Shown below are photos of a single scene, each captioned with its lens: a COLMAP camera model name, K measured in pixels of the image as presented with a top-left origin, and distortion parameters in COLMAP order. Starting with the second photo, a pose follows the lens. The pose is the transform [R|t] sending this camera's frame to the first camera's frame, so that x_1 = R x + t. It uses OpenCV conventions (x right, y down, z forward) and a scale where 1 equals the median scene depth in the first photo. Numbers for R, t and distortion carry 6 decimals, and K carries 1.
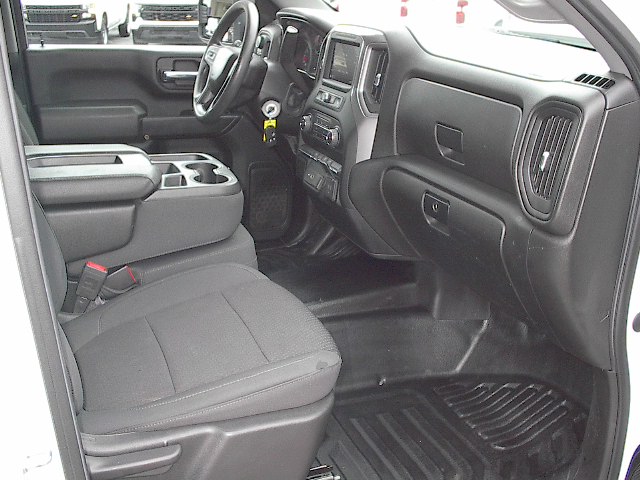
lens RADIAL K [[721.4, 0, 320.0], [0, 721.4, 240.0], [0, 0, 1]] dist [-0.125371, 0.041308]
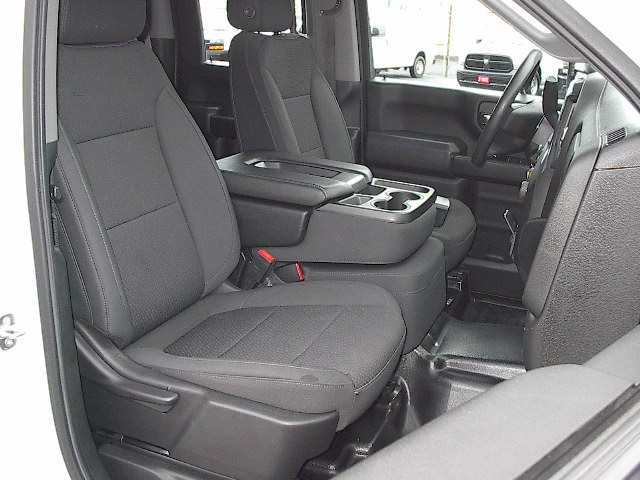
lens RADIAL K [[721.4, 0, 320.0], [0, 721.4, 240.0], [0, 0, 1]] dist [-0.125371, 0.041308]
pose [[0.687019, 0.201033, -0.698277, 0.535730], [-0.259714, 0.965425, 0.022419, -0.033546], [0.678641, 0.165950, 0.715476, 0.198044]]
